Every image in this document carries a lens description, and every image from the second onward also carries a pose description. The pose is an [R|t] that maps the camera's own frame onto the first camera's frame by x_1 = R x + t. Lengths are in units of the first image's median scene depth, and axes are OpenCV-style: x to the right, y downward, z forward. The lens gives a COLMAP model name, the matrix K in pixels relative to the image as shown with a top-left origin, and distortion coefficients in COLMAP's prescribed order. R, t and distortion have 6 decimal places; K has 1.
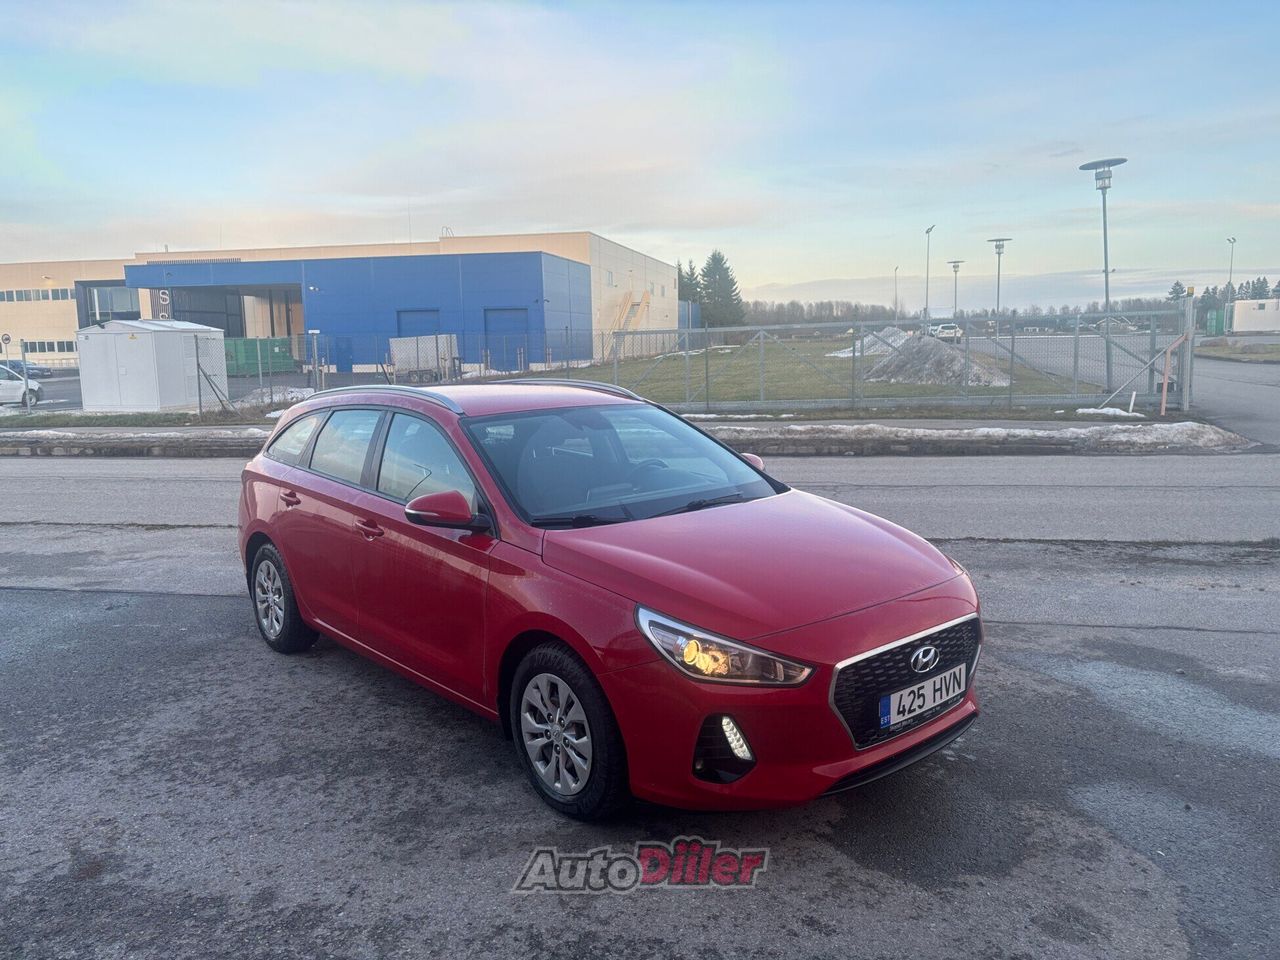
lens RADIAL K [[966.6, 0, 634.9], [0, 966.6, 486.7], [0, 0, 1]] dist [0.050377, -0.053038]
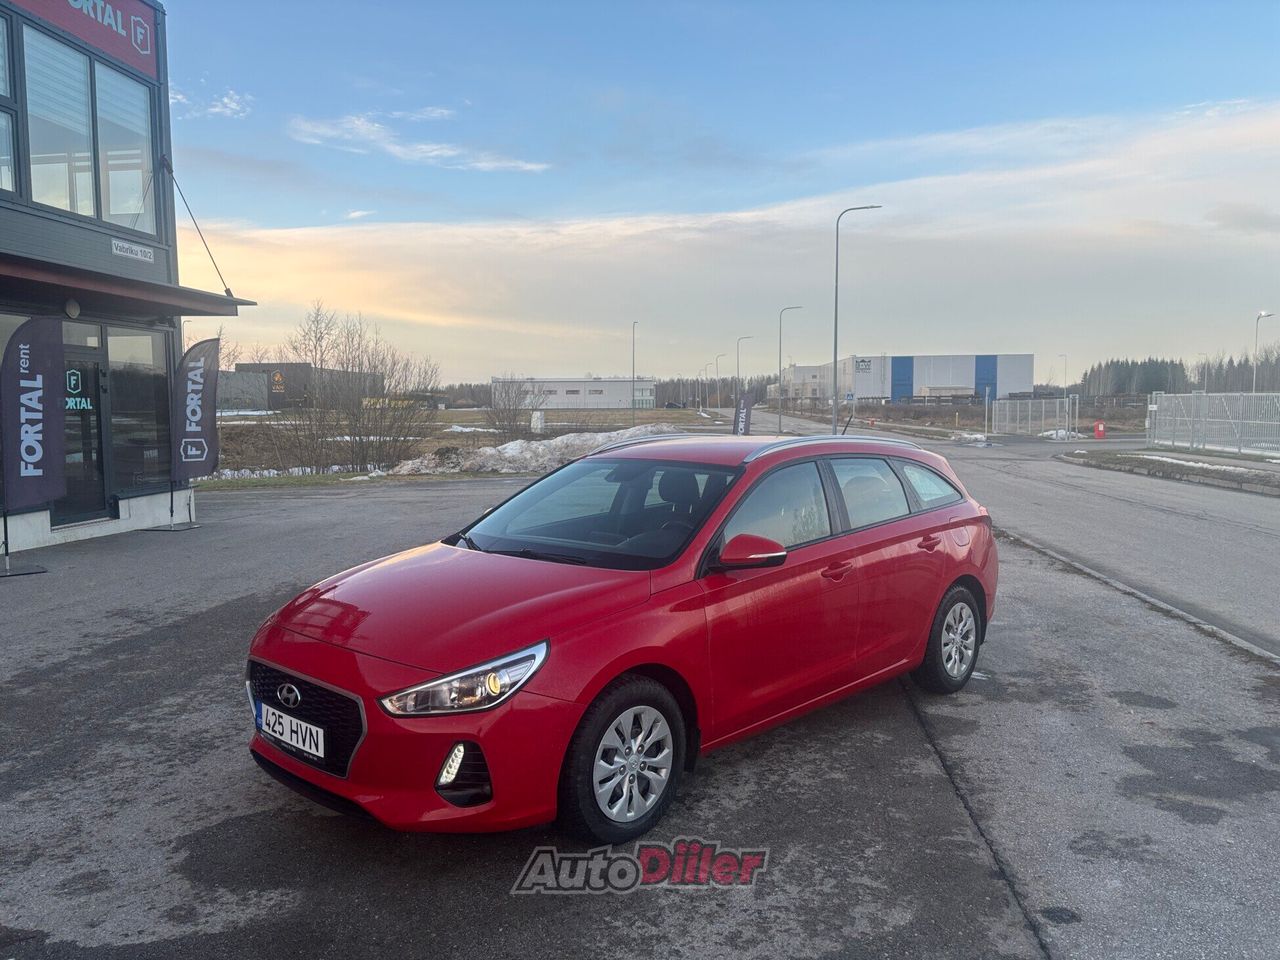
lens RADIAL K [[966.6, 0, 635.8], [0, 966.6, 478.0], [0, 0, 1]] dist [0.050377, -0.053038]
pose [[0.088367, 0.091025, -0.991920, 0.964425], [-0.141450, 0.986871, 0.077961, -0.139437], [0.985993, 0.133418, 0.100083, 0.861820]]
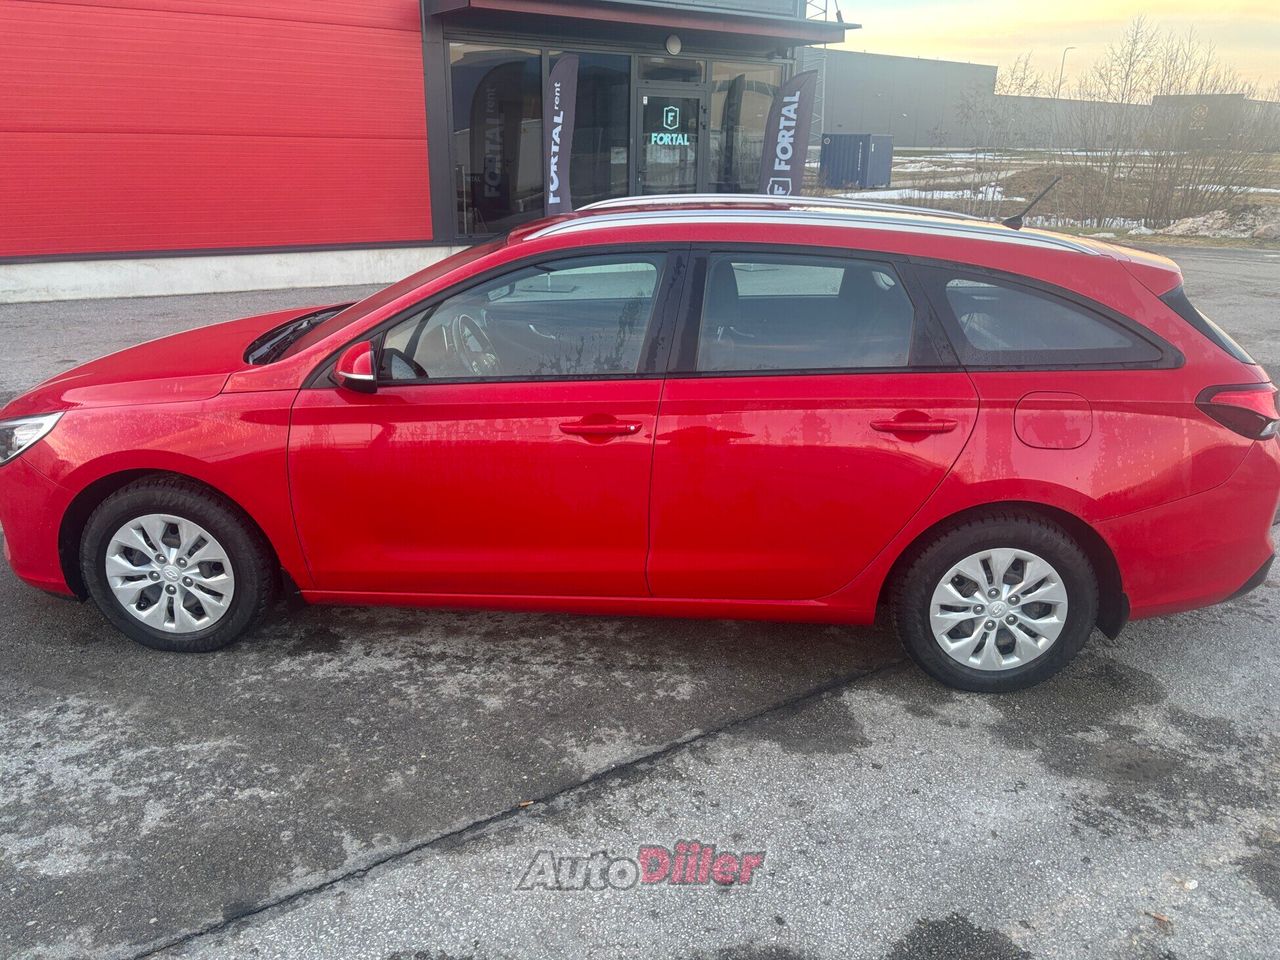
lens RADIAL K [[966.6, 0, 633.8], [0, 966.6, 452.5], [0, 0, 1]] dist [0.050377, -0.053038]
pose [[-0.697921, 0.224708, -0.680009, 0.440989], [-0.110964, 0.904107, 0.412648, -0.248394], [0.707526, 0.363452, -0.606061, 1.574151]]
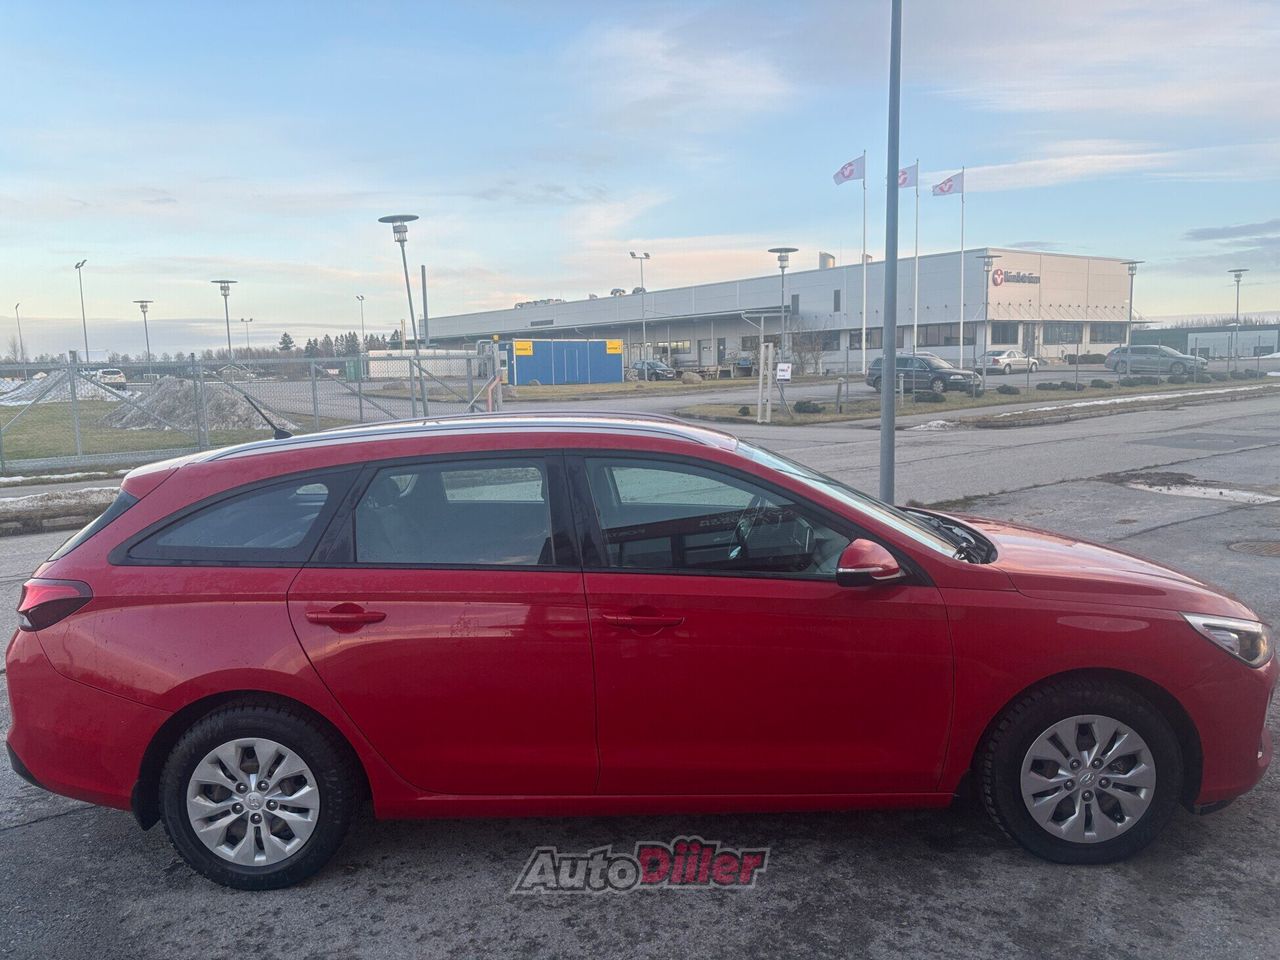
lens RADIAL K [[966.6, 0, 635.7], [0, 966.6, 481.9], [0, 0, 1]] dist [0.050377, -0.053038]
pose [[0.658590, -0.083983, 0.747801, -0.737527], [0.123155, 0.992383, 0.002988, -0.054047], [-0.742356, 0.090128, 0.663917, 0.495881]]
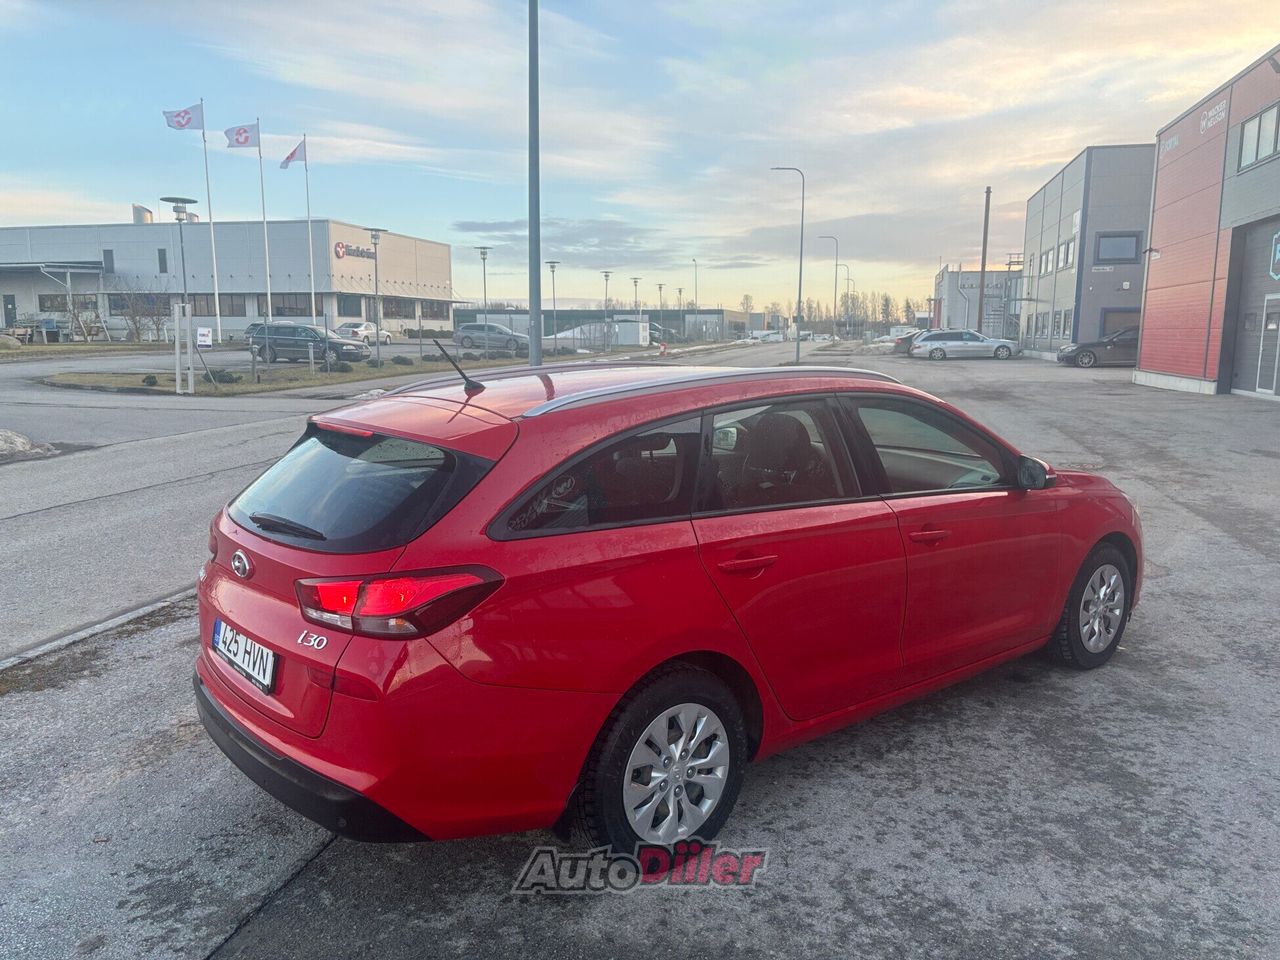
lens RADIAL K [[966.6, 0, 647.8], [0, 966.6, 478.4], [0, 0, 1]] dist [0.050377, -0.053038]
pose [[0.022002, -0.129397, 0.991349, -1.018107], [0.147119, 0.981213, 0.124809, -0.131029], [-0.988874, 0.143100, 0.040625, 1.115649]]
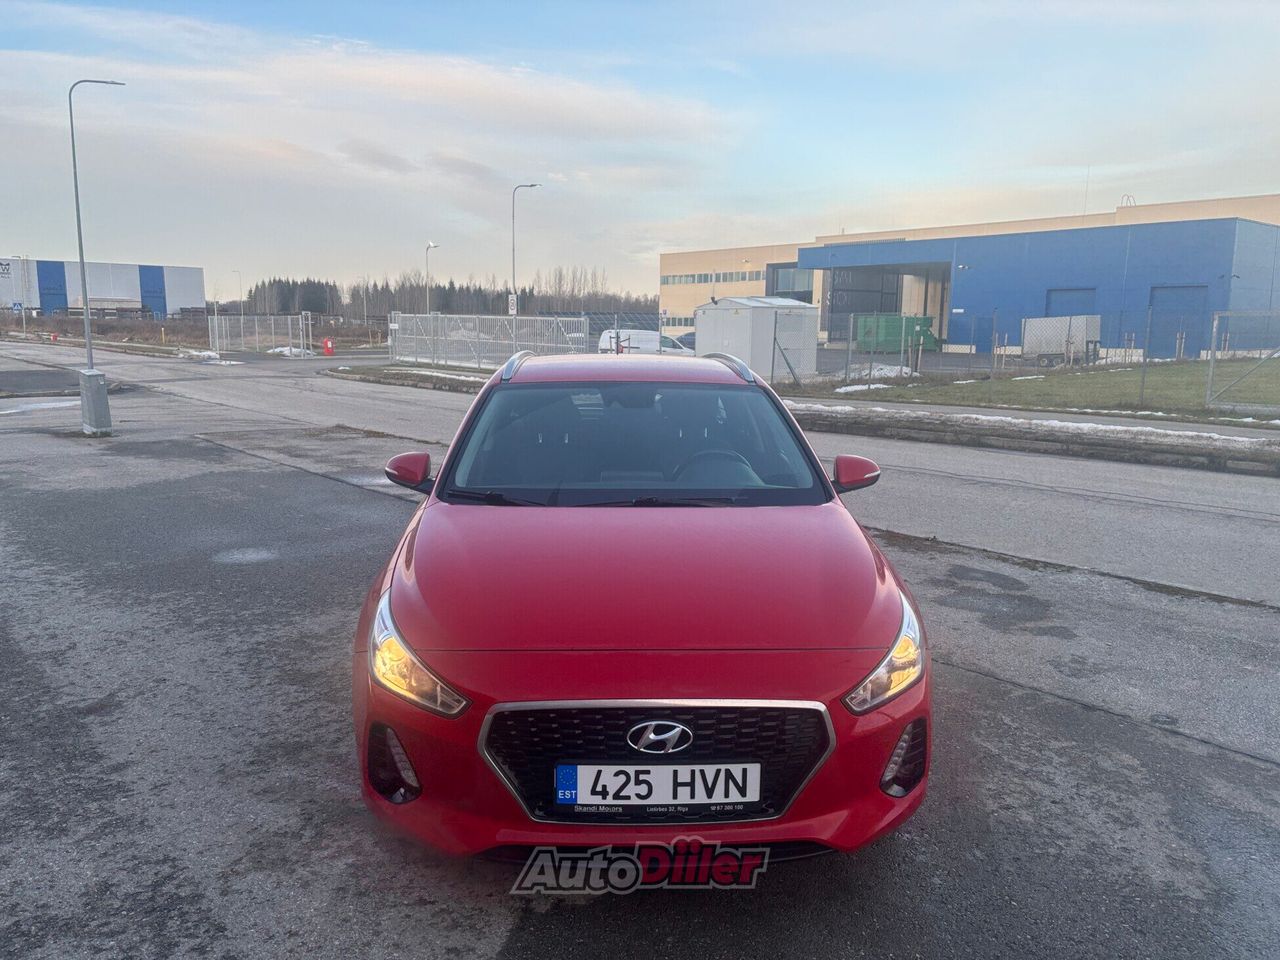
lens RADIAL K [[966.6, 0, 631.8], [0, 966.6, 492.2], [0, 0, 1]] dist [0.050377, -0.053038]
pose [[0.781538, 0.132335, -0.609660, 0.493323], [-0.116737, 0.991003, 0.065463, -0.037920], [0.612838, 0.020008, 0.789955, 0.275317]]
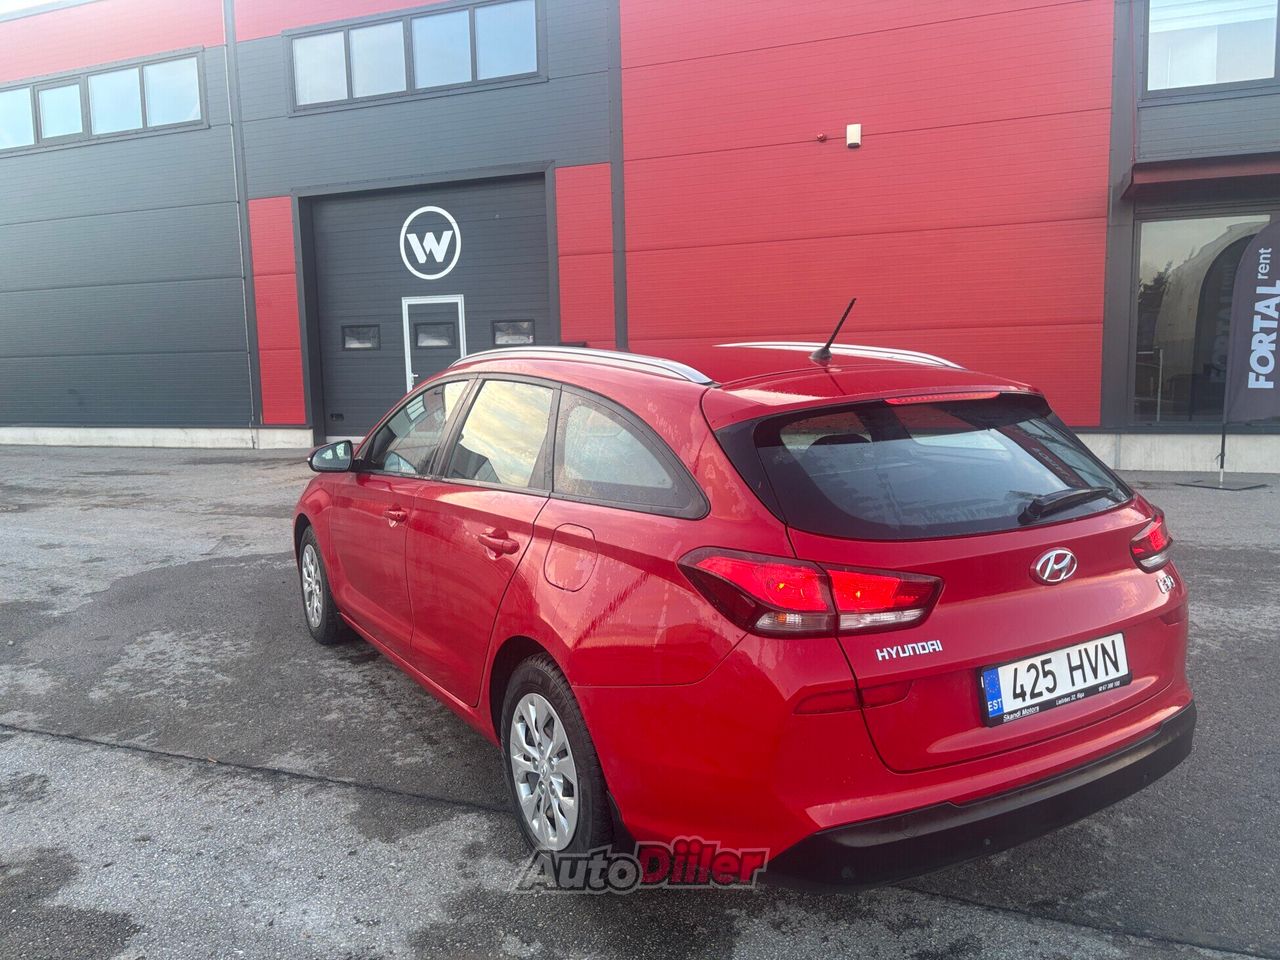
lens RADIAL K [[966.6, 0, 661.2], [0, 966.6, 451.5], [0, 0, 1]] dist [0.050377, -0.053038]
pose [[-0.987778, 0.024862, 0.153869, -0.314656], [0.062362, 0.967777, 0.243965, -0.231956], [-0.142846, 0.250579, -0.957500, 1.888189]]
